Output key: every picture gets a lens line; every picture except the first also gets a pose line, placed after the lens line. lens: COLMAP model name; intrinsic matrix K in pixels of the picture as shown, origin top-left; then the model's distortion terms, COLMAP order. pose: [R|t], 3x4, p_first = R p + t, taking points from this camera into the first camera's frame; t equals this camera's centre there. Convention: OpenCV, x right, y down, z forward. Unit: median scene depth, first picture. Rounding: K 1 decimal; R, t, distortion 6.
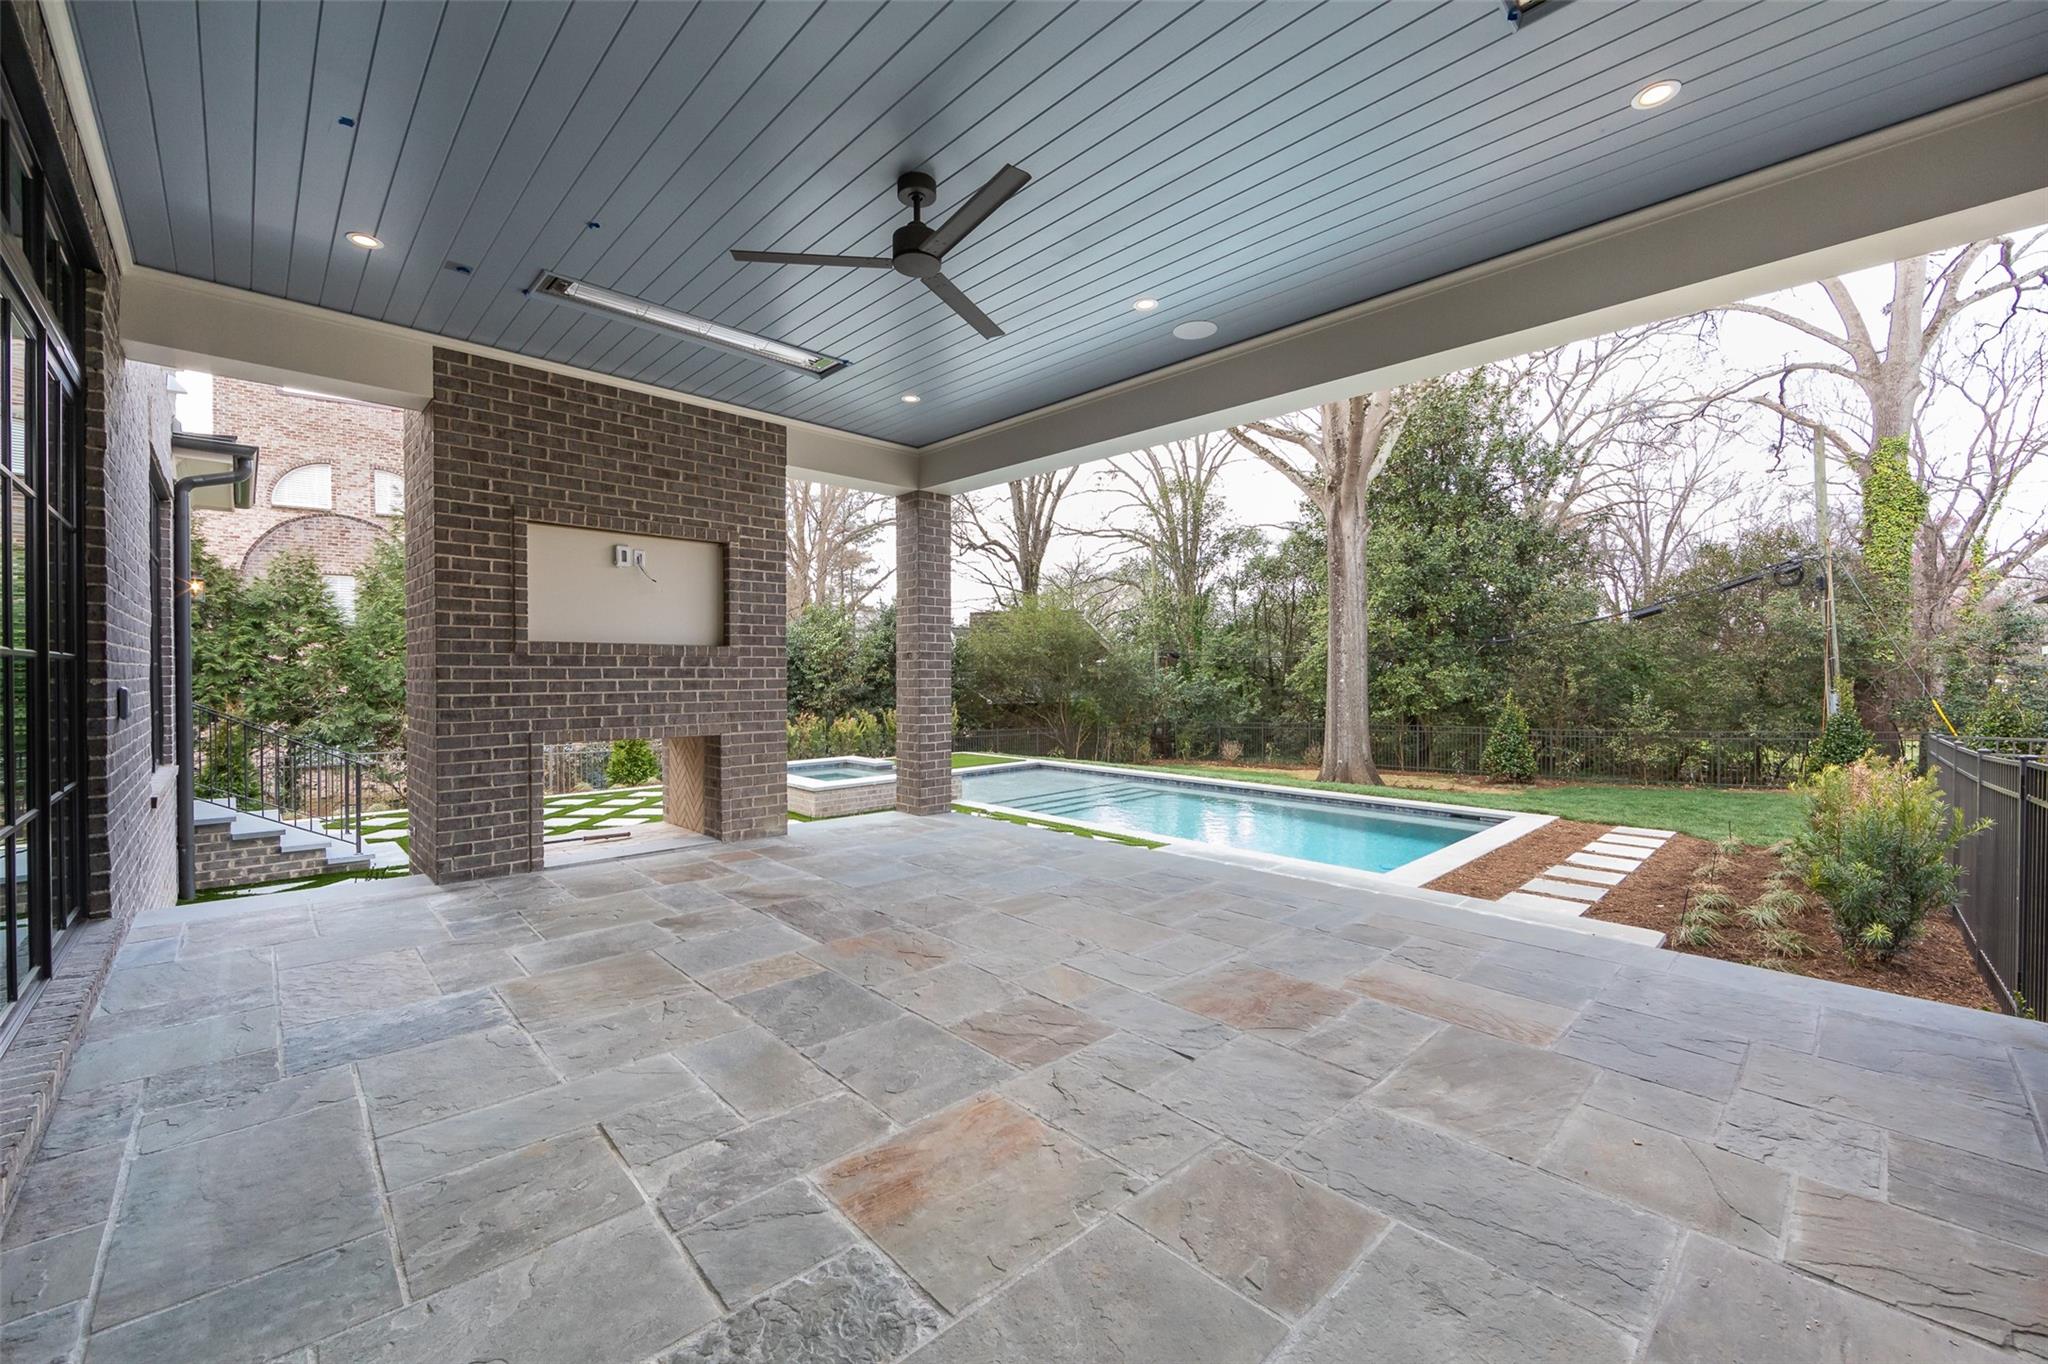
lens RADIAL K [[813.5, 0, 1024.0], [0, 813.5, 682.0], [0, 0, 1]] dist [0.000143, 0.000002]
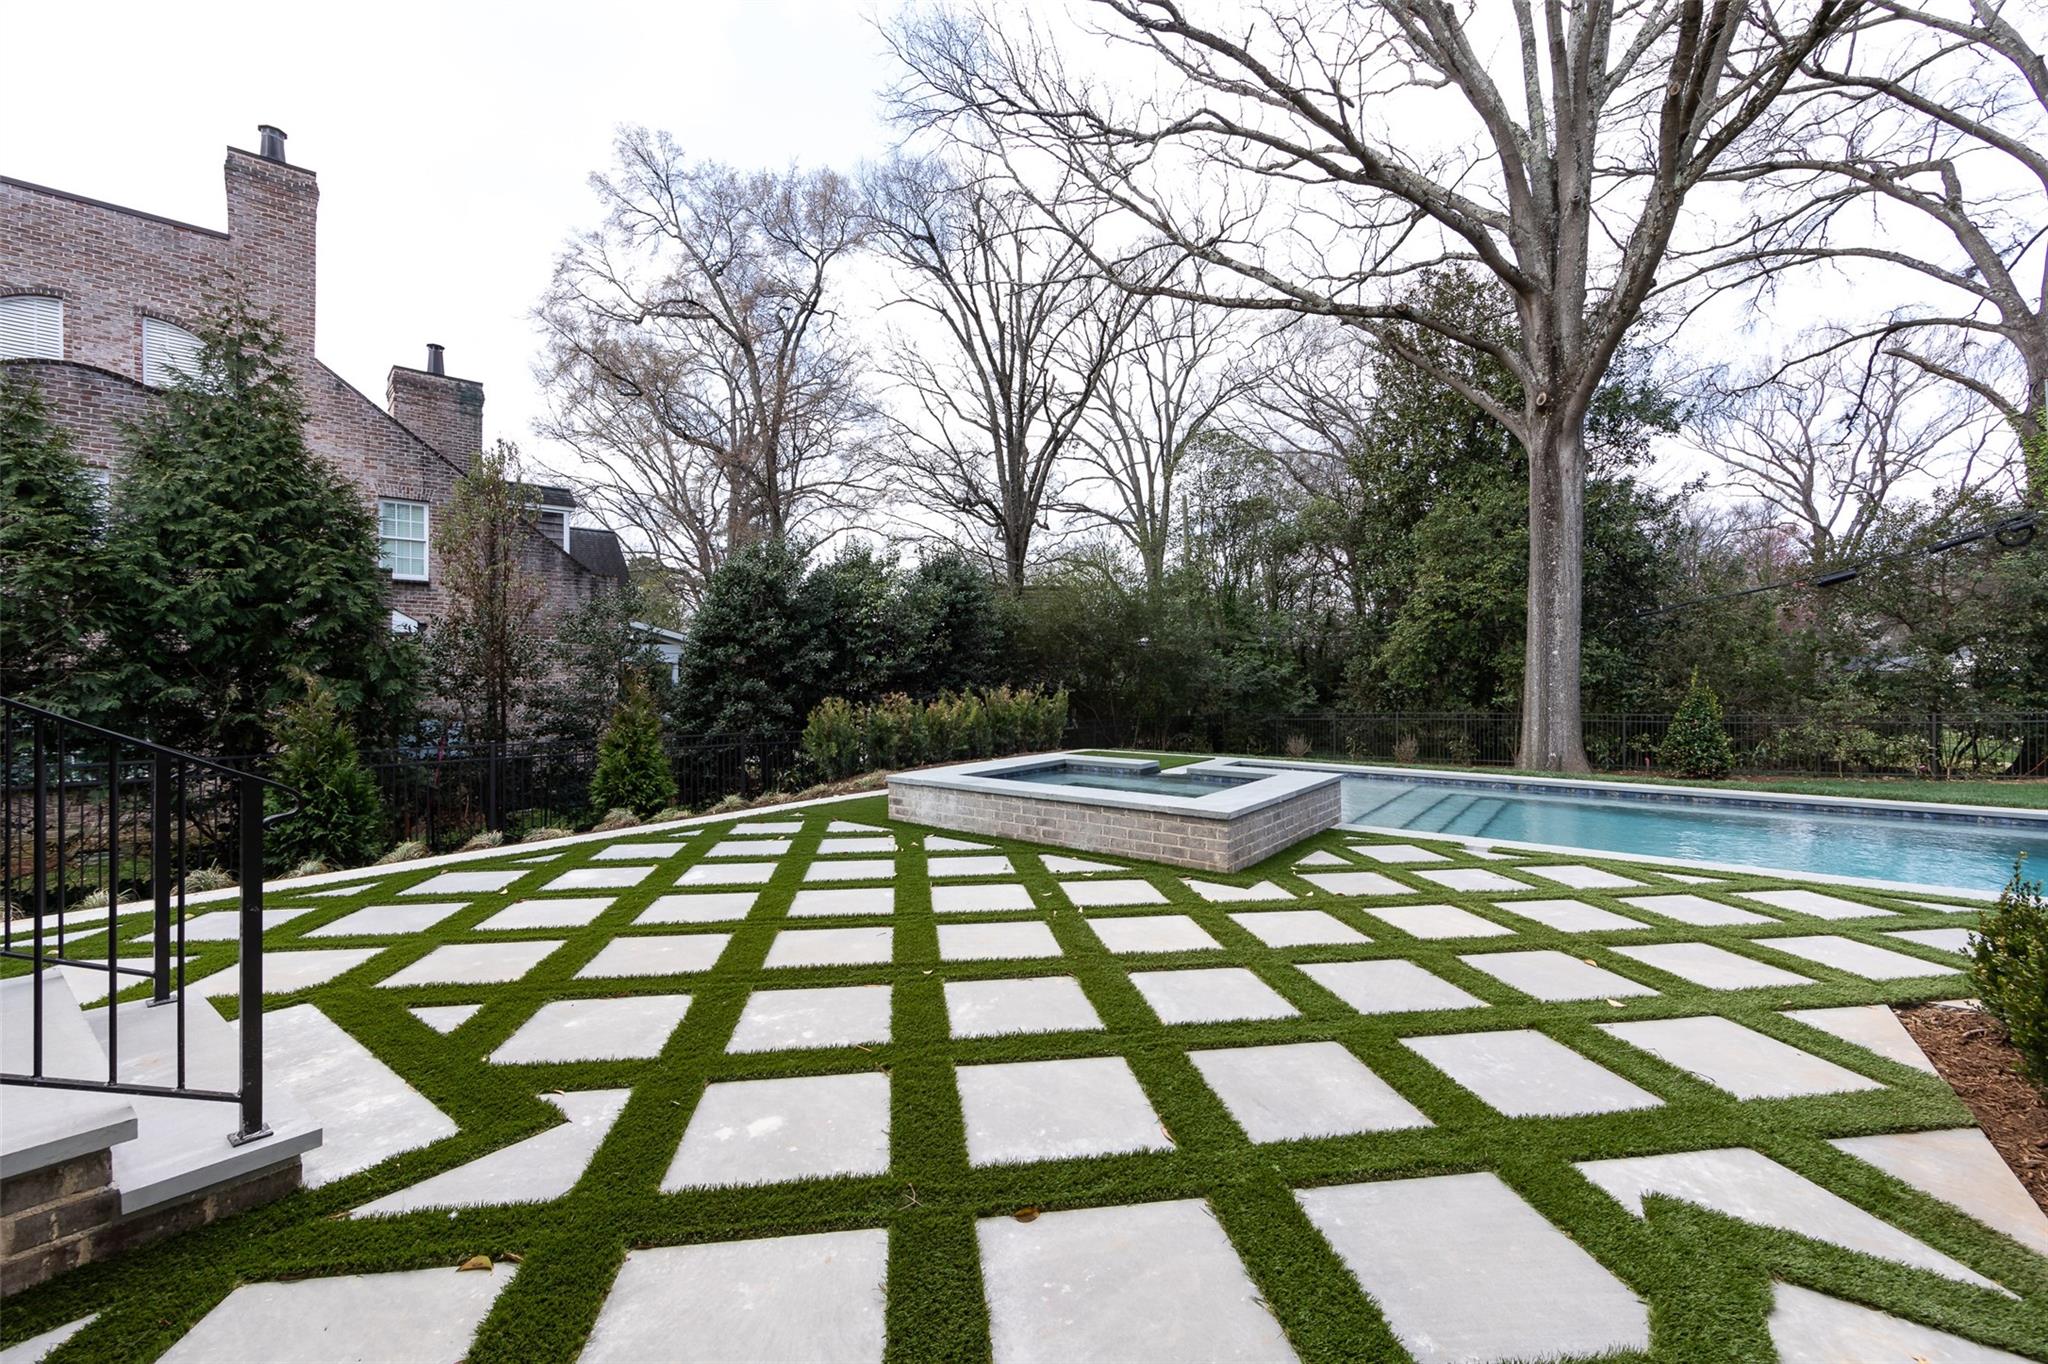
lens RADIAL K [[836.2, 0, 1024.0], [0, 836.2, 682.0], [0, 0, 1]] dist [-0.003043, -0.000721]
pose [[0.987442, -0.000323, 0.157981, -0.302117], [0.000577, 0.999999, -0.001559, 0.033953], [-0.157980, 0.001630, 0.987441, 0.343188]]
